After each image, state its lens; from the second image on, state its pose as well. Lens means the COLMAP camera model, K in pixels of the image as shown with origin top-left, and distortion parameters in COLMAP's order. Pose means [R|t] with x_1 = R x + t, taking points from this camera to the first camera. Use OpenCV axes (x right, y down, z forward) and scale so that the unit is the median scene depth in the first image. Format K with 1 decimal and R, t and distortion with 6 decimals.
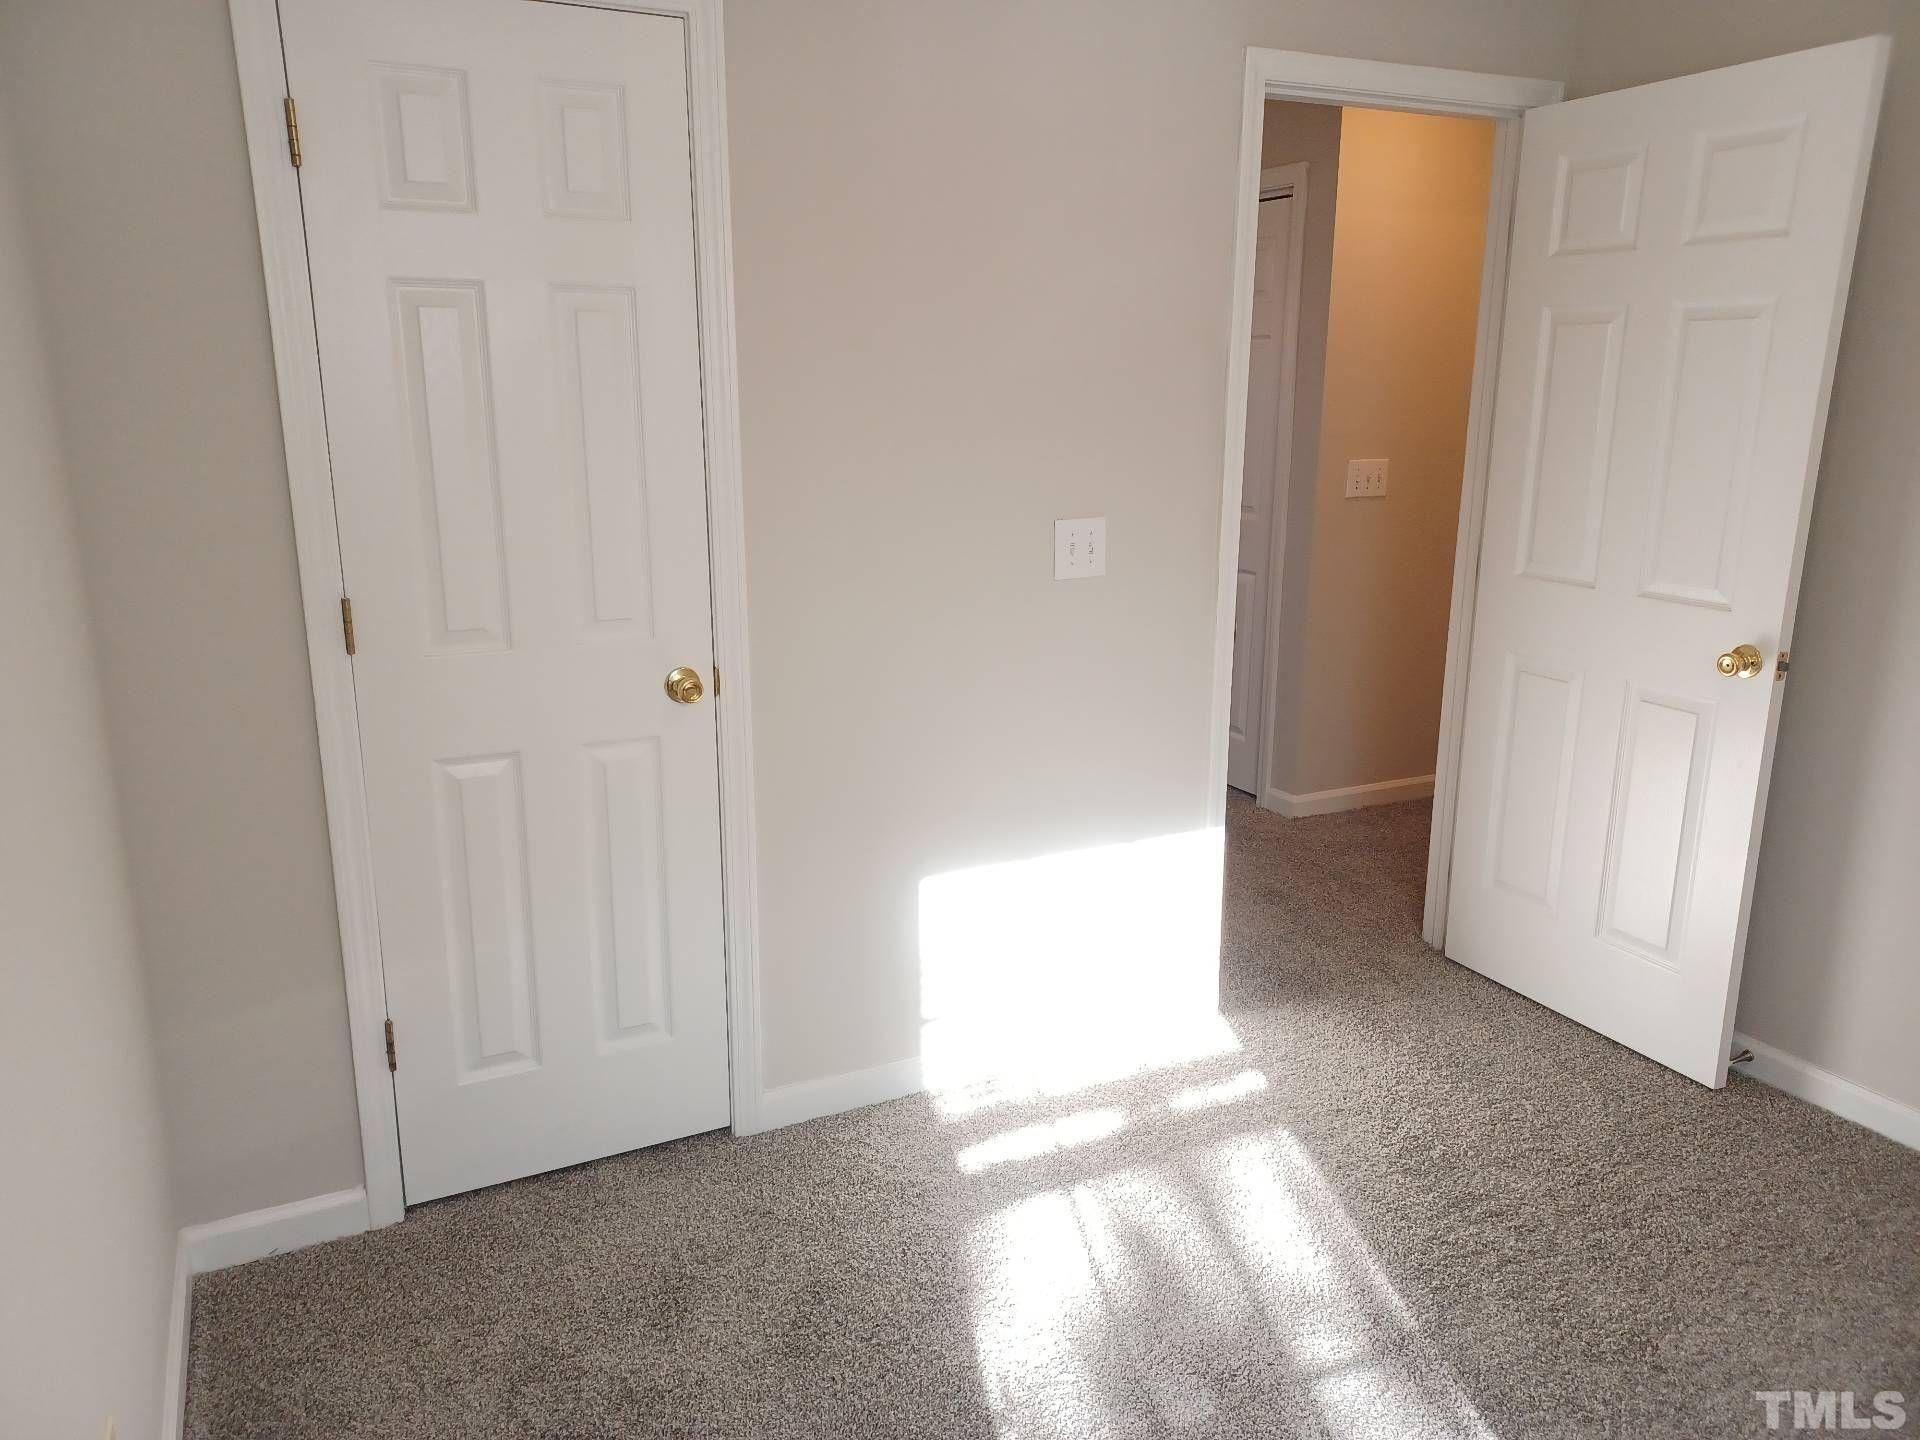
lens RADIAL K [[1387.5, 0, 957.9], [0, 1387.5, 715.8], [0, 0, 1]] dist [0.051545, -0.024715]
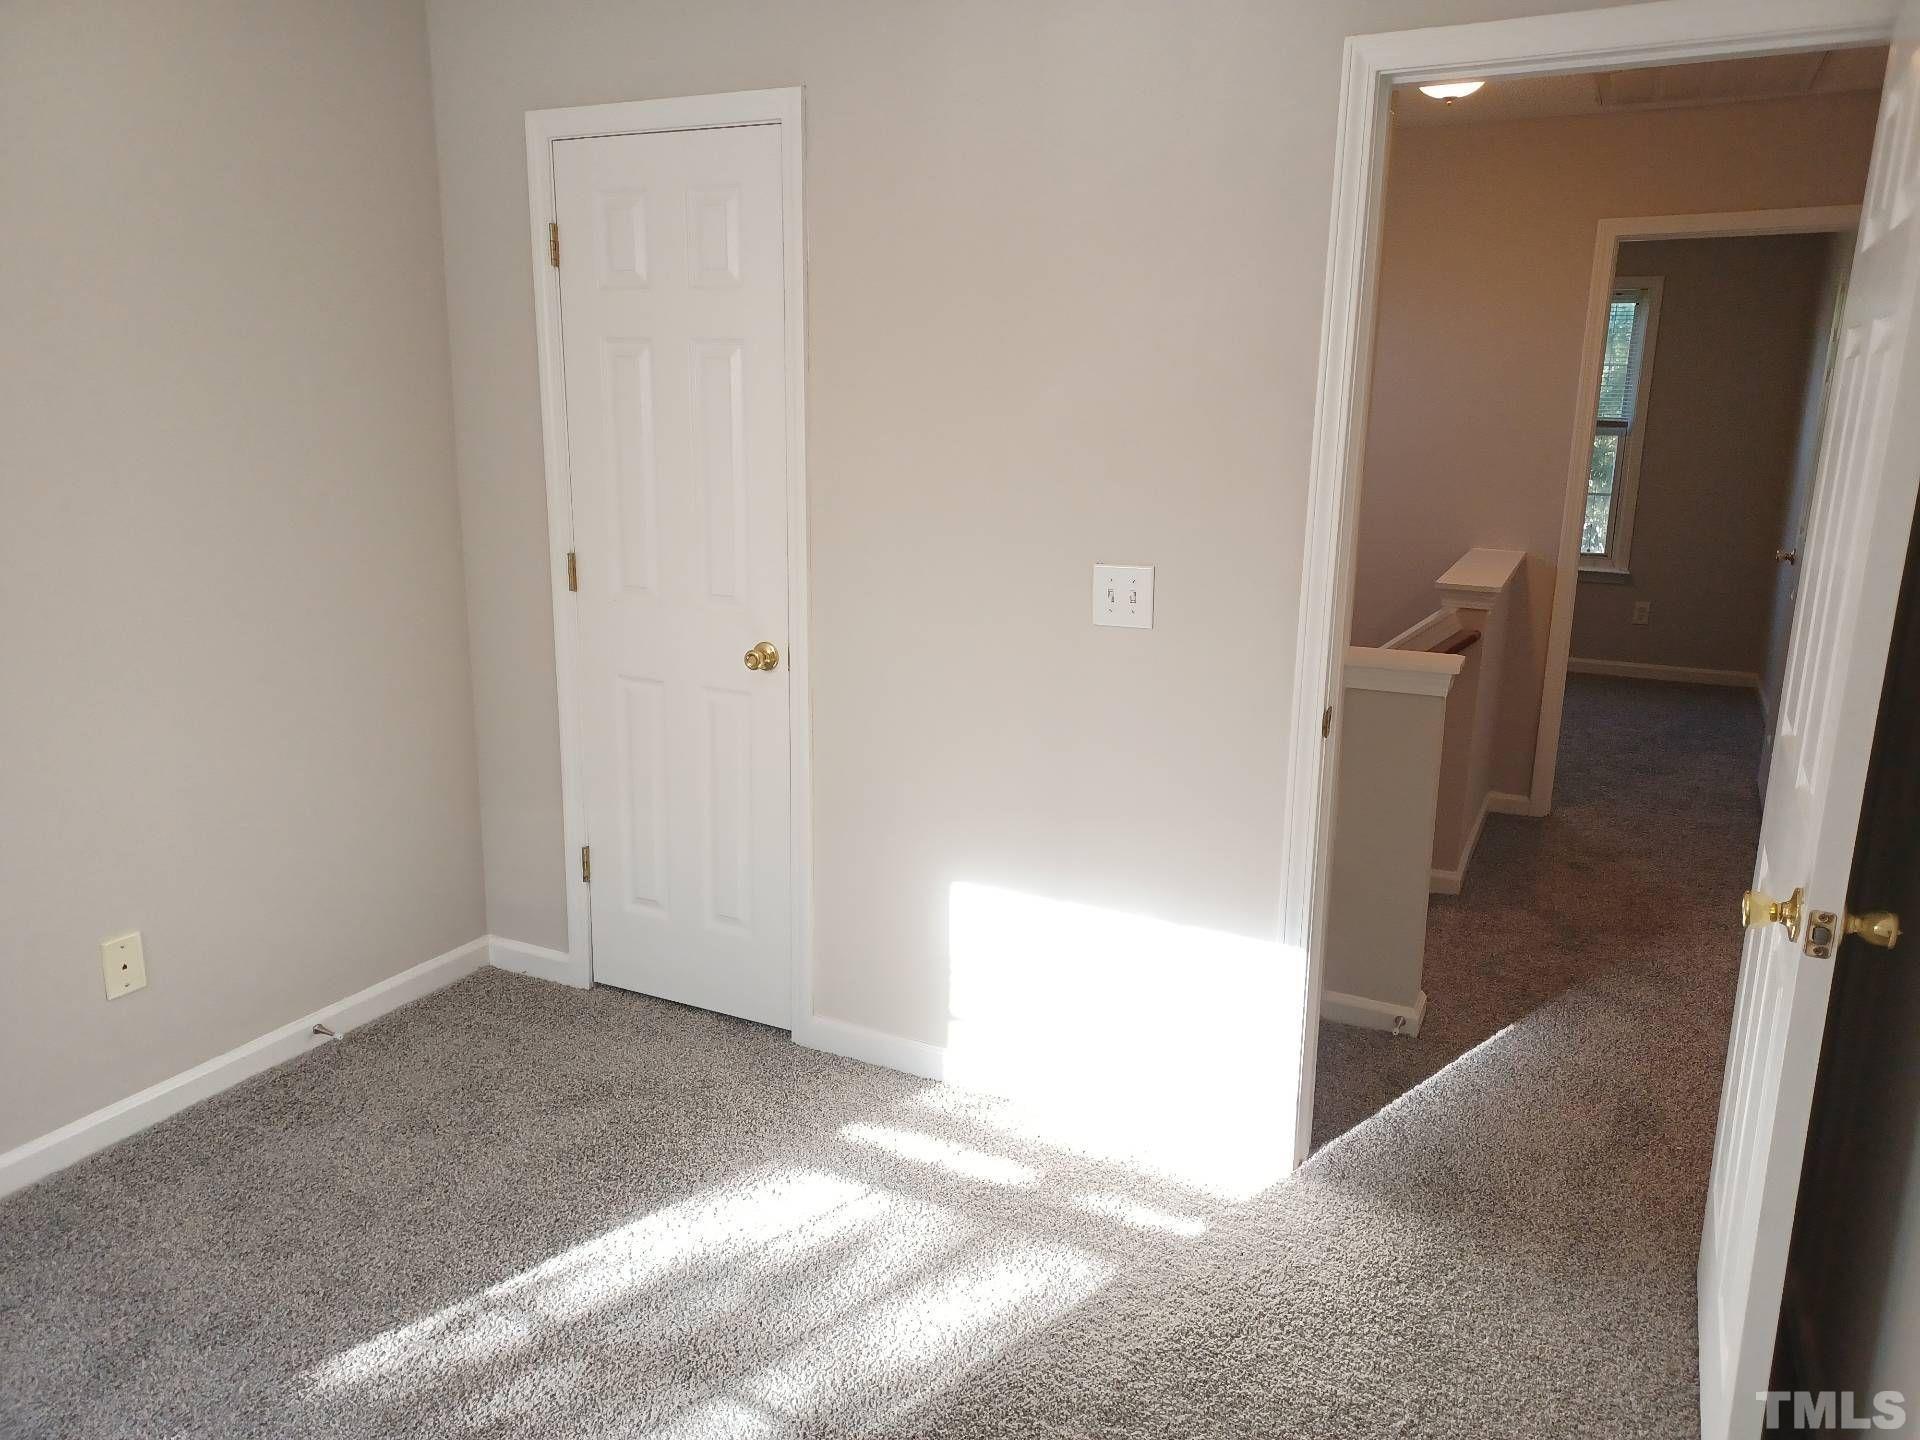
lens RADIAL K [[1387.5, 0, 967.6], [0, 1387.5, 717.3], [0, 0, 1]] dist [0.051545, -0.024715]
pose [[0.605149, 0.194158, -0.772074, 0.791244], [-0.205399, 0.975049, 0.084210, -0.099430], [0.769160, 0.107623, 0.629929, 0.330030]]
